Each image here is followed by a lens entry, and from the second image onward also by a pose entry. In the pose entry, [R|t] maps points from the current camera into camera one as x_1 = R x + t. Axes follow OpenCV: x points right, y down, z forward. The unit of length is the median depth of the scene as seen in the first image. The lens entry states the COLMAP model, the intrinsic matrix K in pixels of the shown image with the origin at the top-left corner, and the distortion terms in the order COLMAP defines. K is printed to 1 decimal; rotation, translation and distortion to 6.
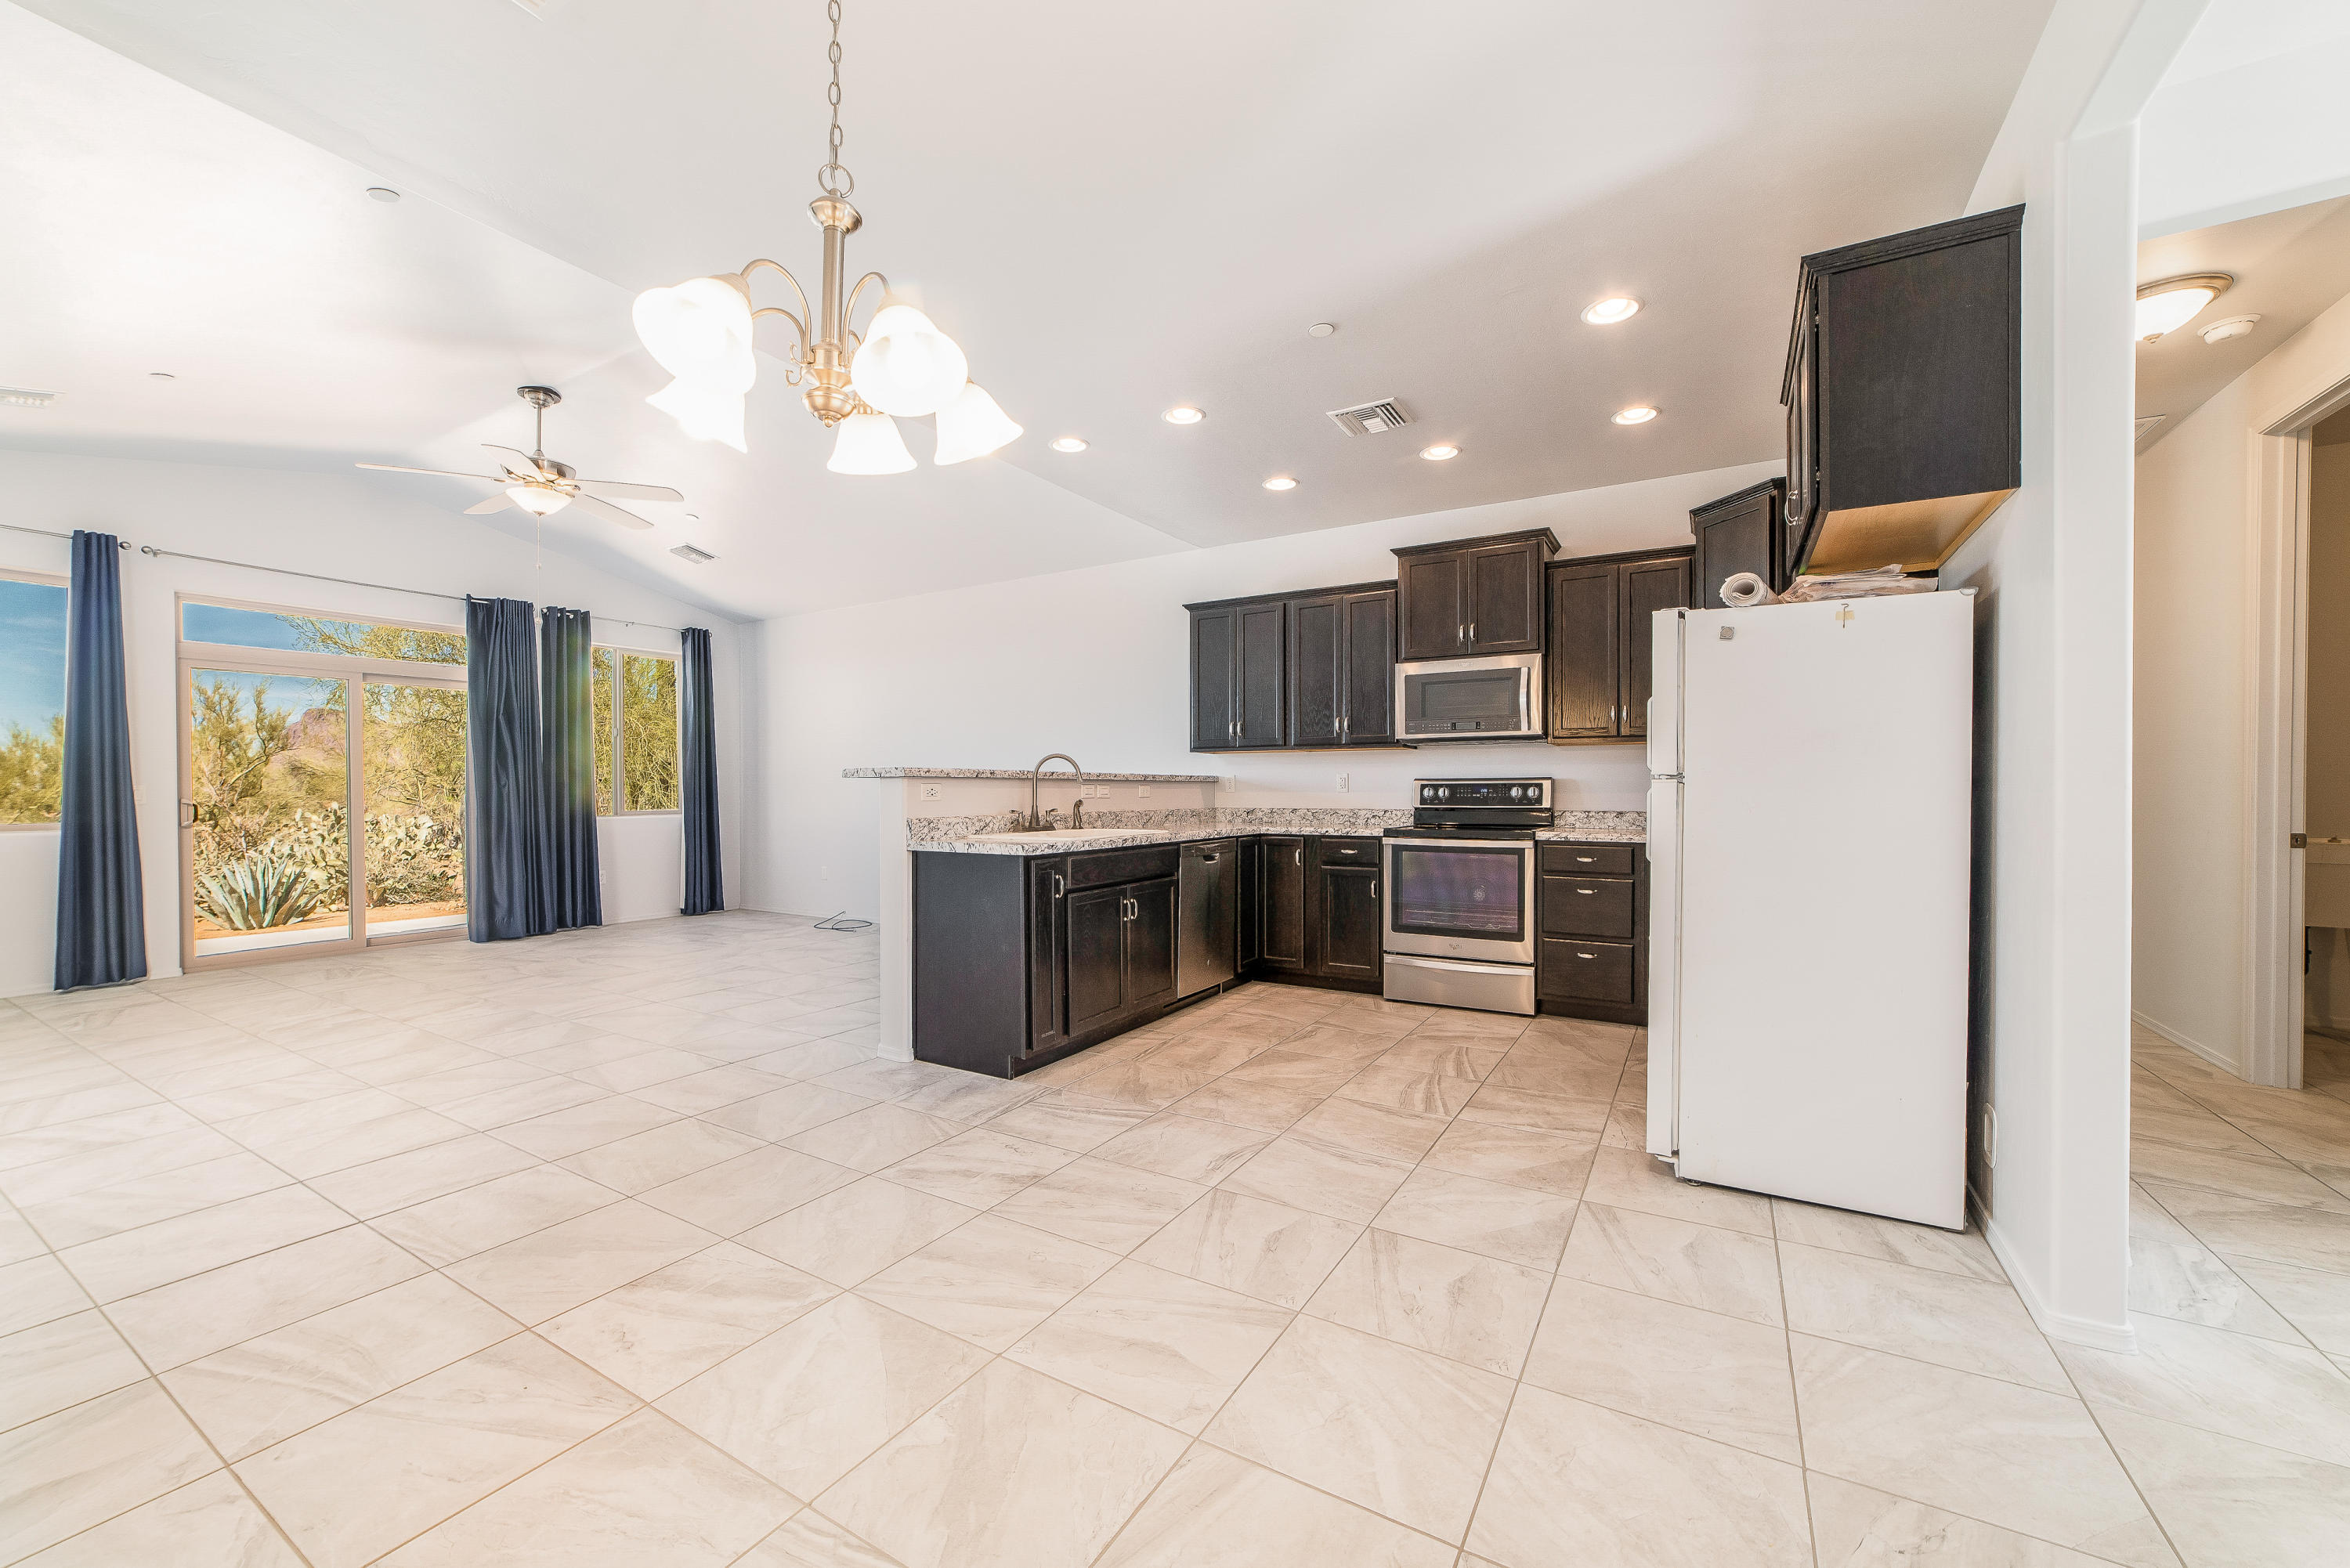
lens RADIAL K [[918.3, 0, 1175.9], [0, 918.3, 801.3], [0, 0, 1]] dist [-0.015575, 0.005137]
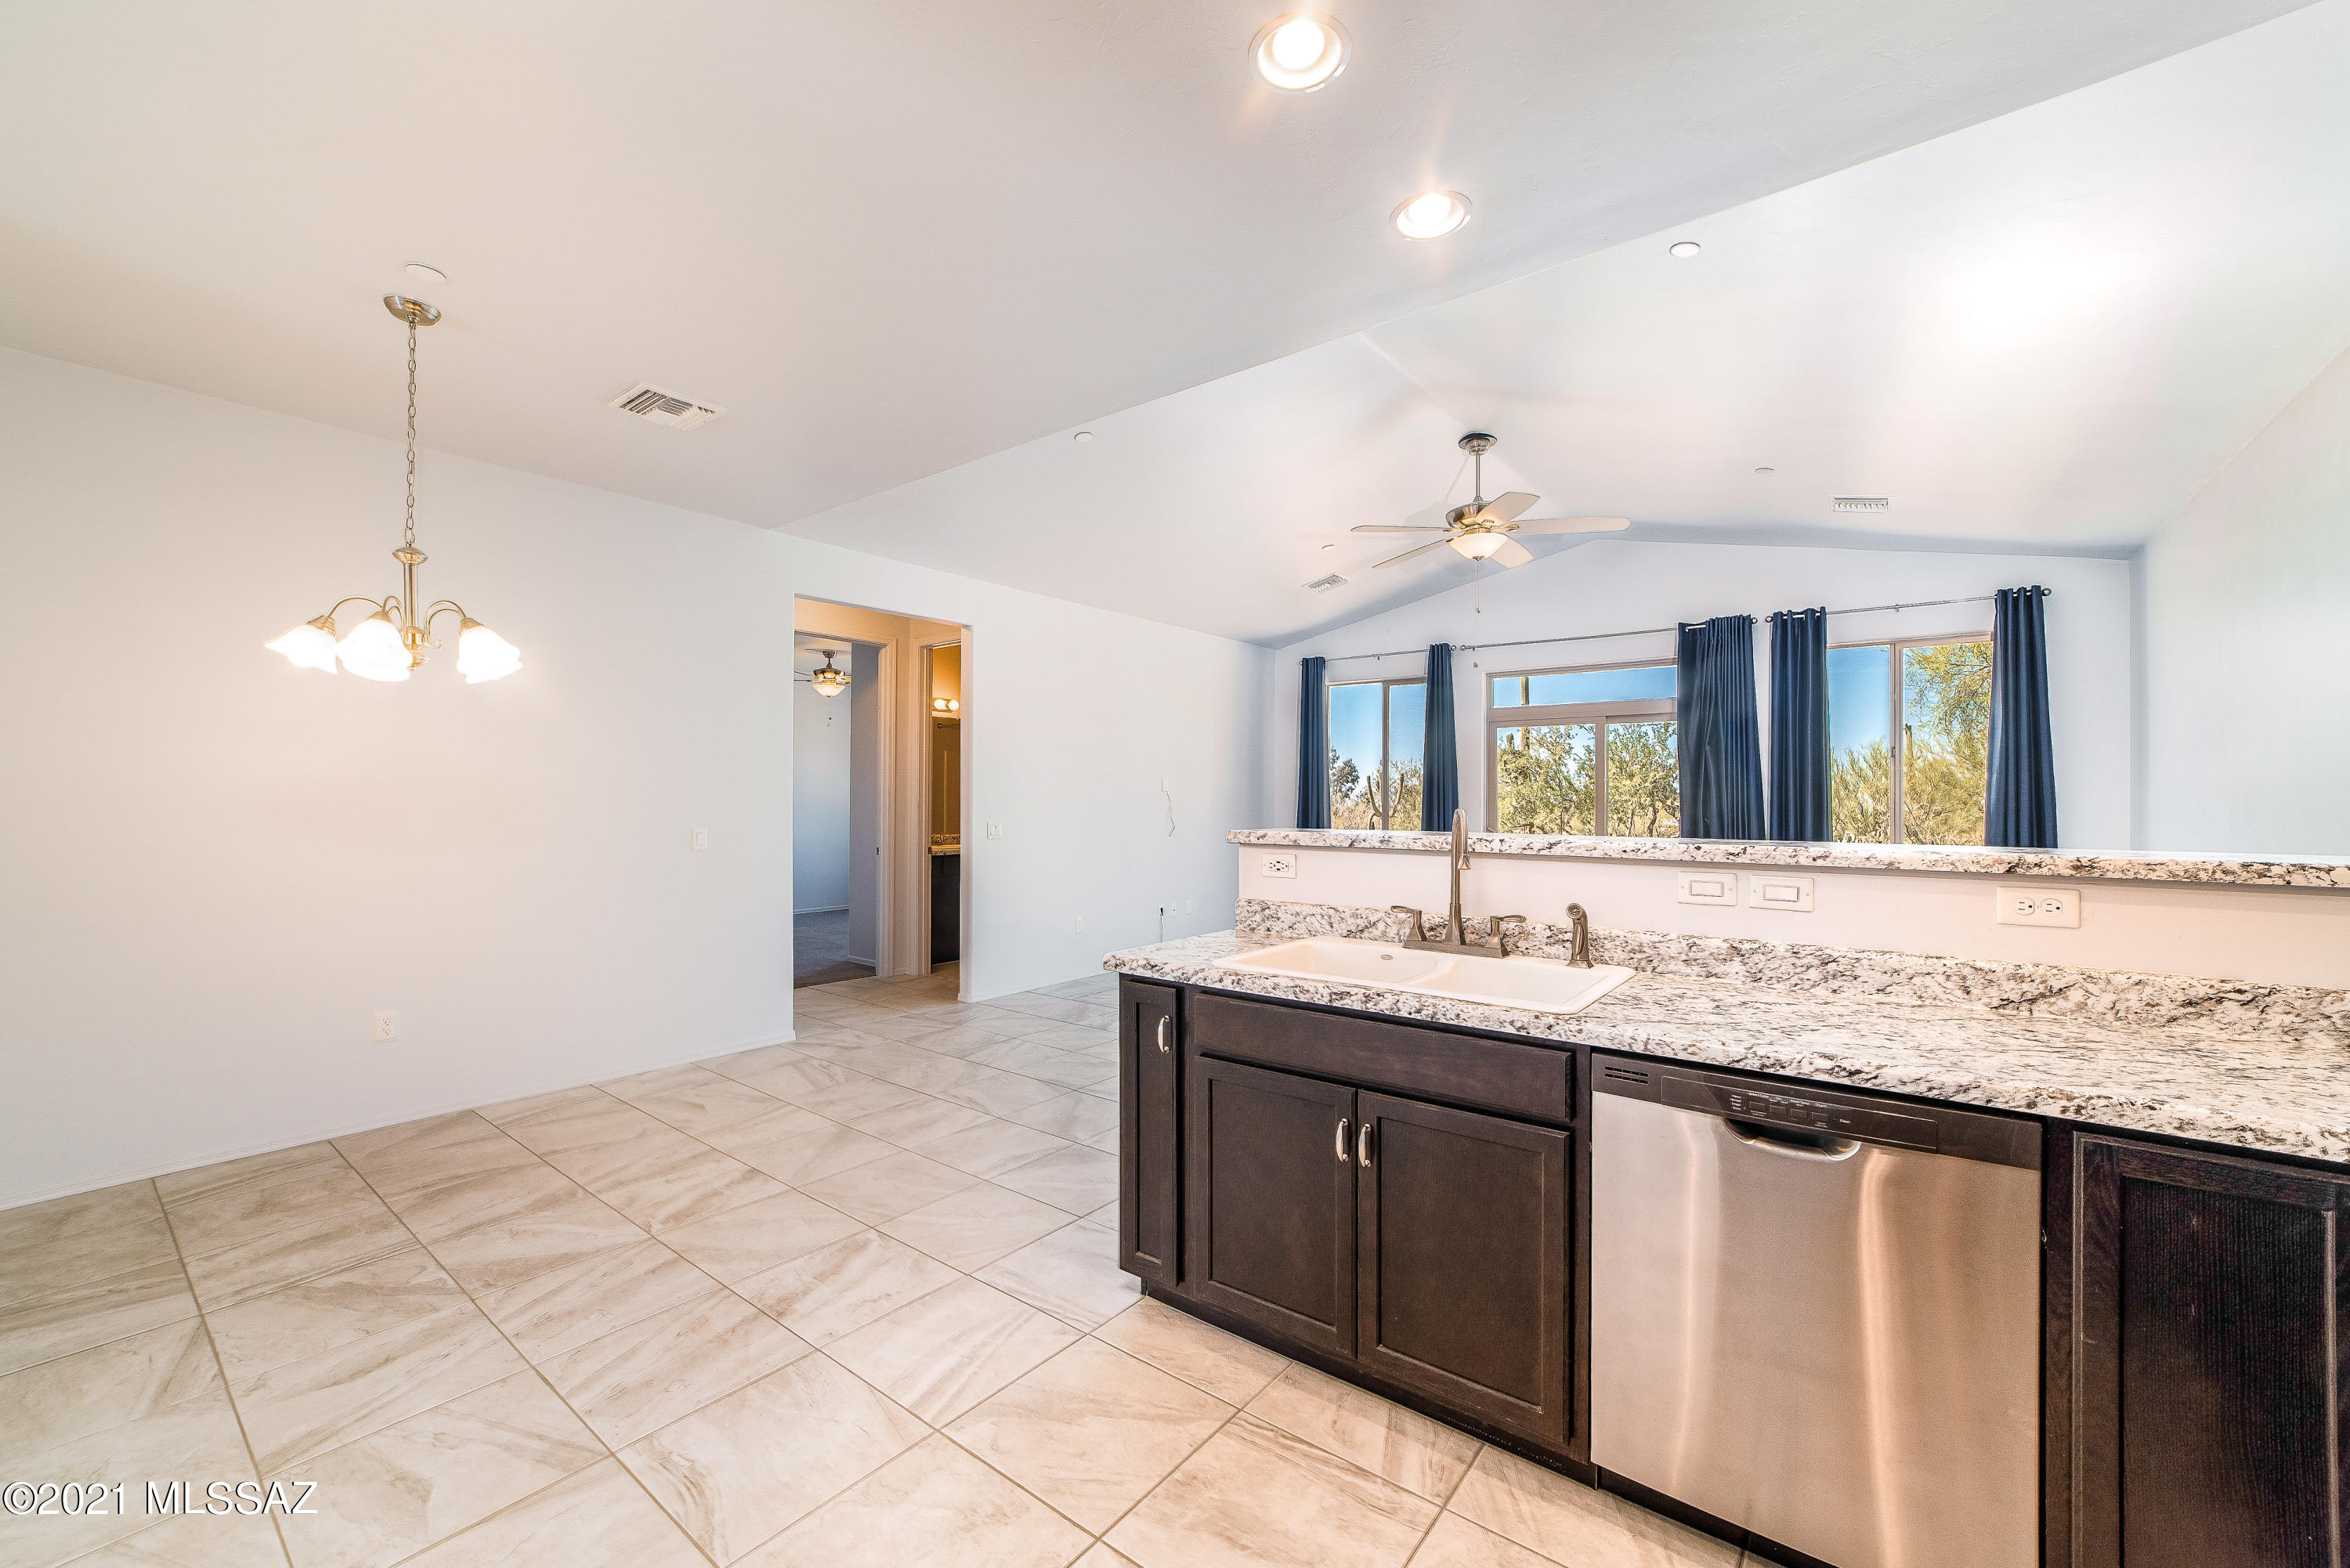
lens RADIAL K [[918.3, 0, 1139.0], [0, 918.3, 791.1], [0, 0, 1]] dist [-0.015575, 0.005137]
pose [[-0.134991, -0.003529, -0.990840, 0.354274], [-0.018157, 0.999835, -0.001087, -0.050674], [0.990680, 0.017844, -0.135033, 0.768984]]
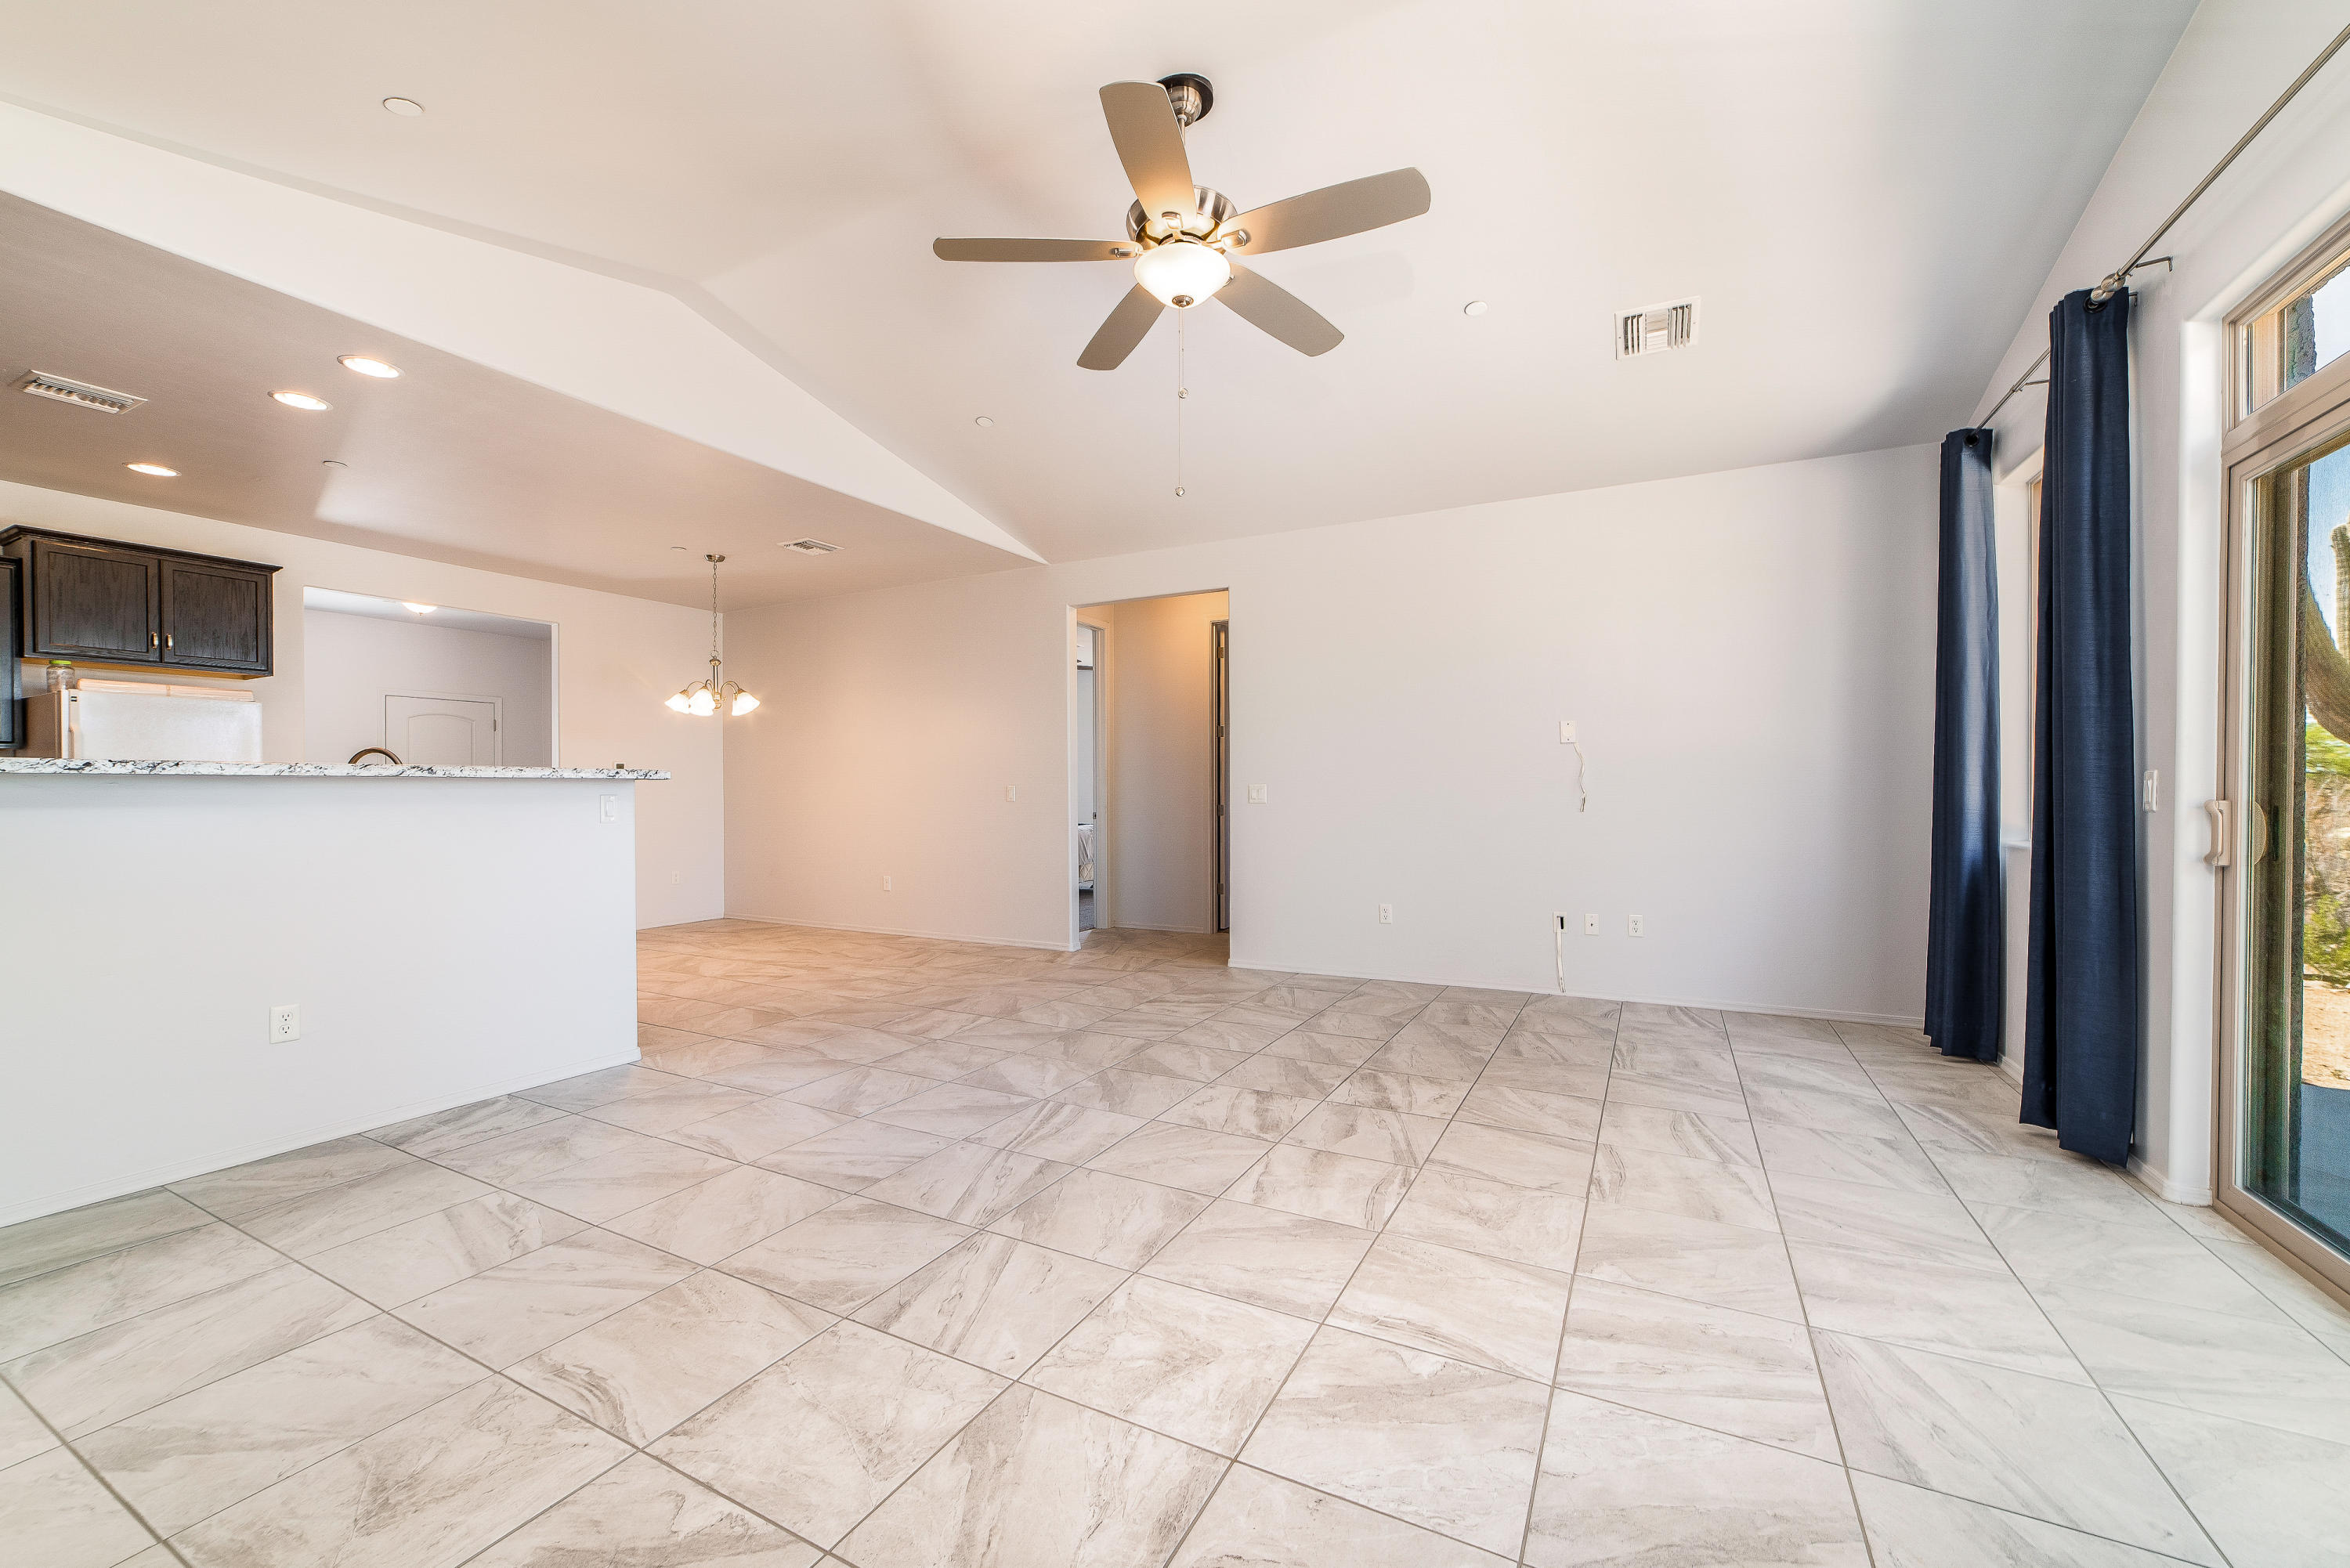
lens RADIAL K [[918.3, 0, 1167.5], [0, 918.3, 801.4], [0, 0, 1]] dist [-0.015575, 0.005137]
pose [[-0.998442, 0.006457, -0.055433, -0.654167], [0.005222, 0.999735, 0.022404, -0.014852], [0.055563, 0.022080, -0.998211, 1.560466]]
